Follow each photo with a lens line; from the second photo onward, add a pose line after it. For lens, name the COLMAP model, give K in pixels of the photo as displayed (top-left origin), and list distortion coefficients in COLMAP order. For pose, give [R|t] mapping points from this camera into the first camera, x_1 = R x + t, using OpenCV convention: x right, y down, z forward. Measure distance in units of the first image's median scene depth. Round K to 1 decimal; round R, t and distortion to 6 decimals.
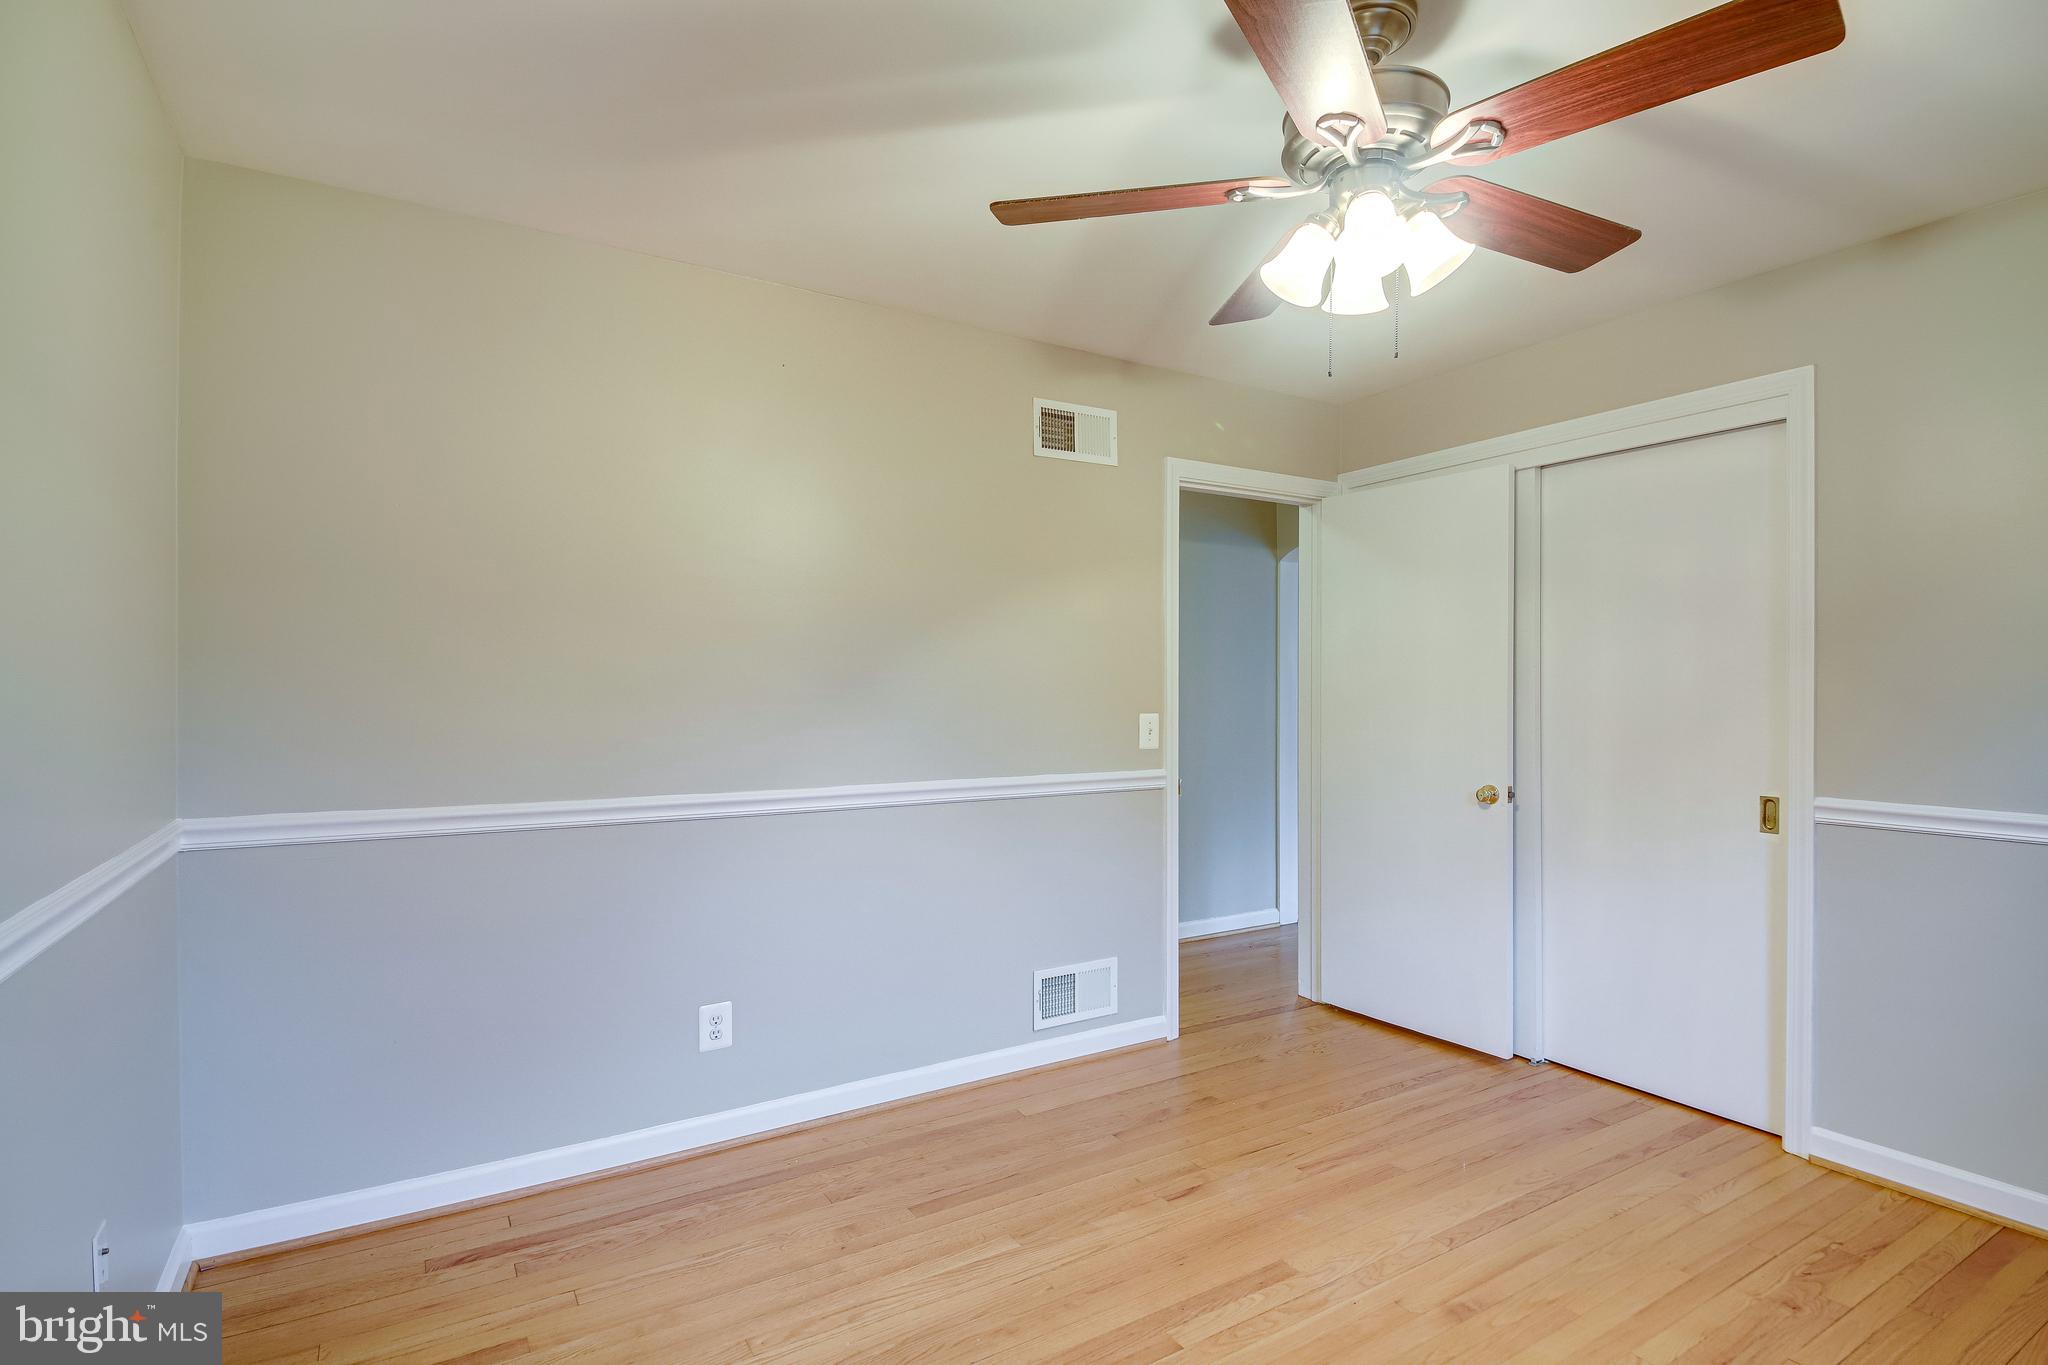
lens RADIAL K [[1002.9, 0, 1022.4], [0, 1002.9, 689.4], [0, 0, 1]] dist [0.045876, -0.035225]
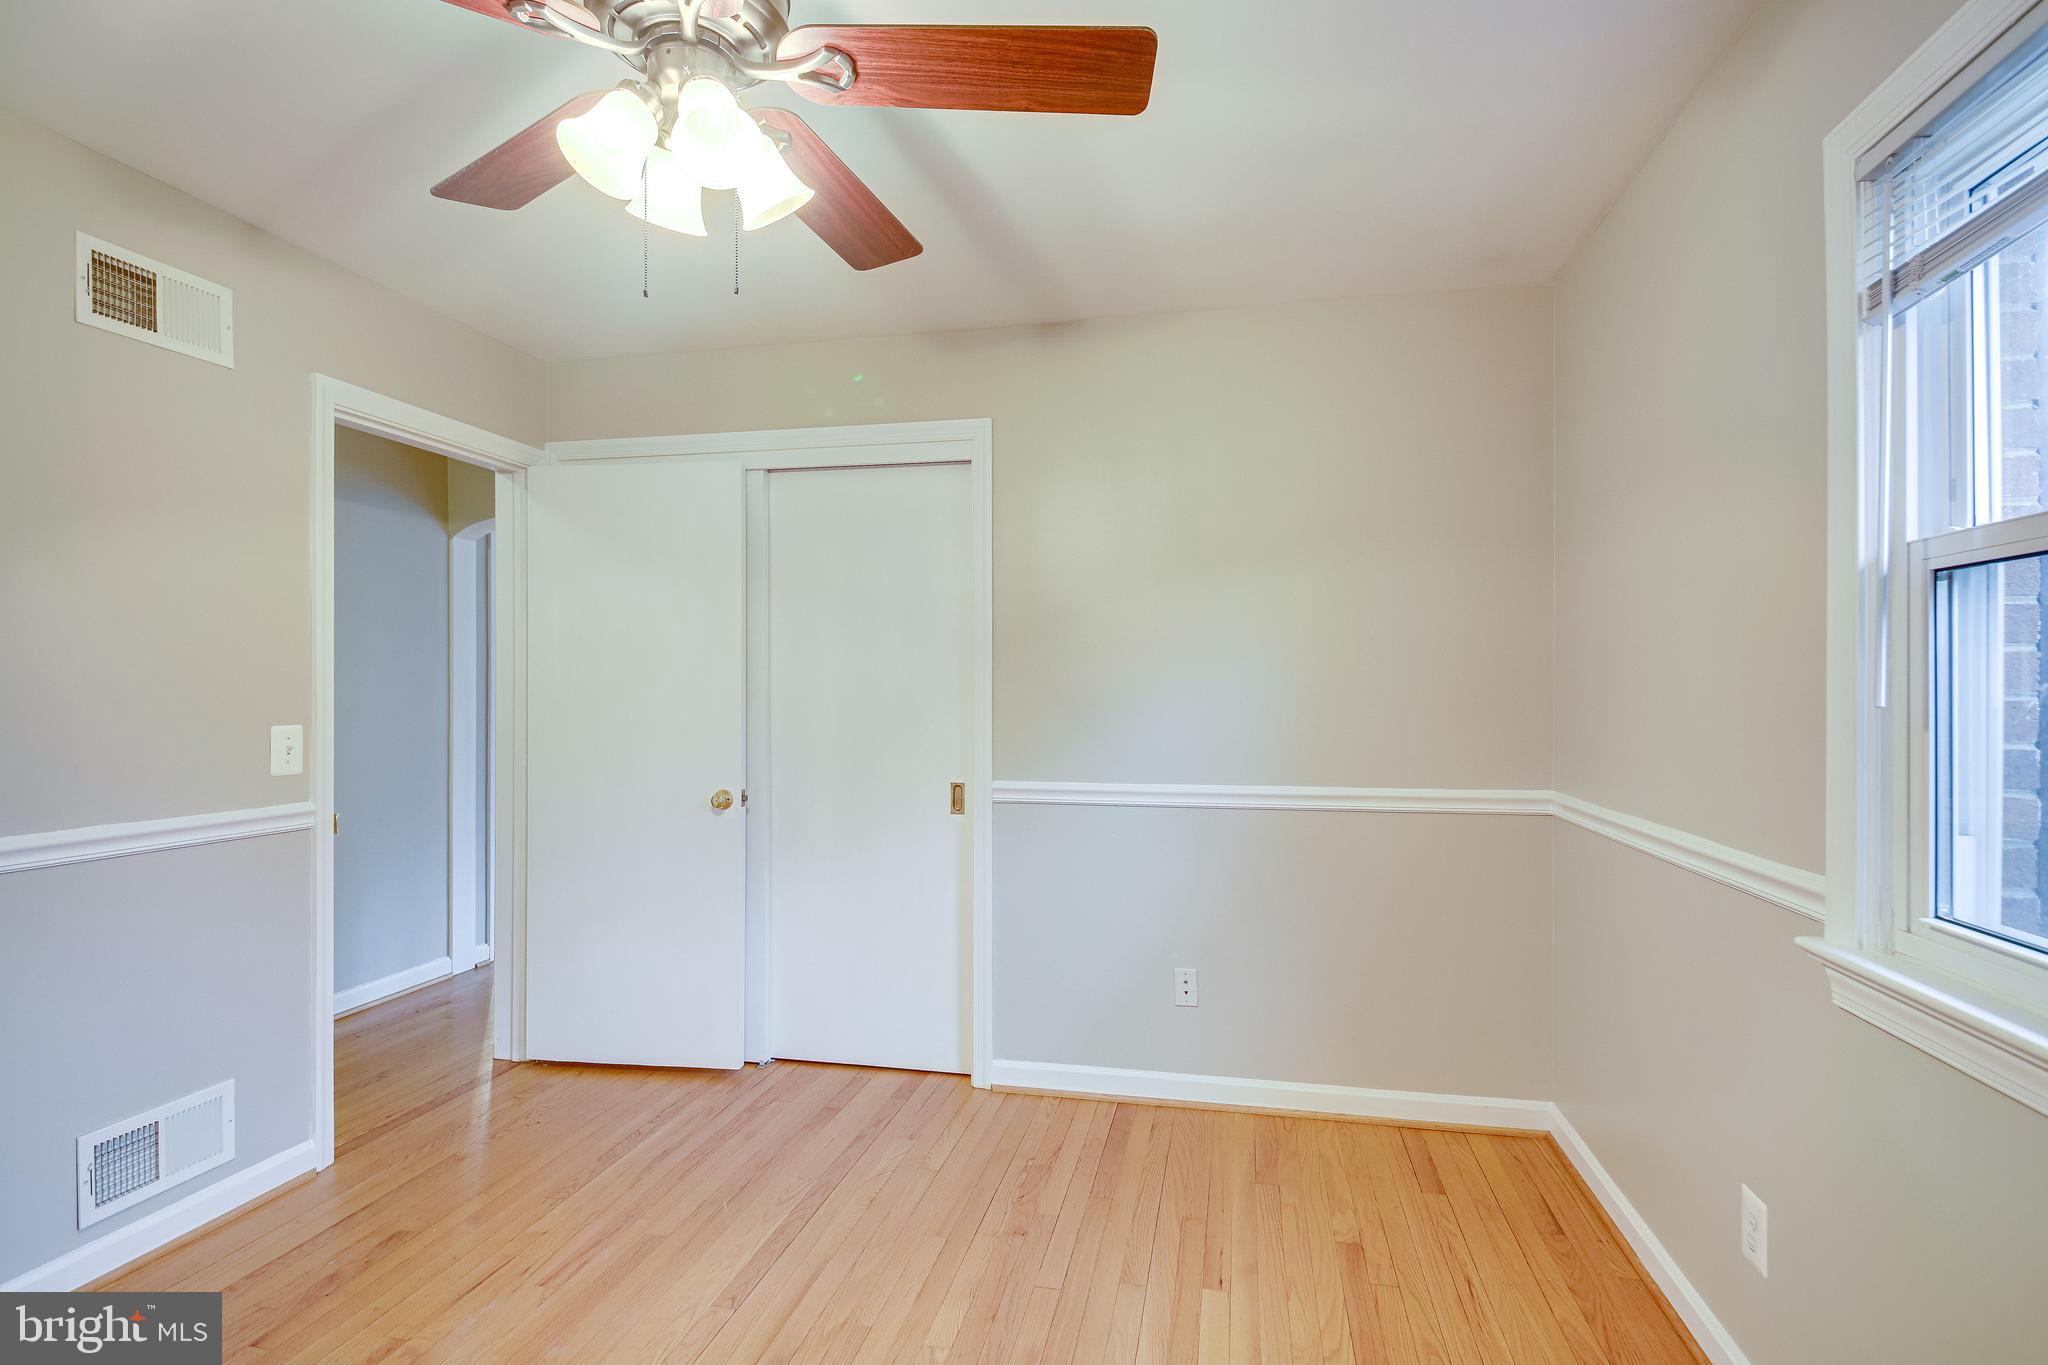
lens RADIAL K [[1002.9, 0, 1022.4], [0, 1002.9, 689.4], [0, 0, 1]] dist [0.045876, -0.035225]
pose [[0.692034, -0.000165, 0.721865, -0.040505], [0.001624, 0.999998, -0.001329, 0.000310], [-0.721863, 0.002092, 0.692033, 0.143230]]
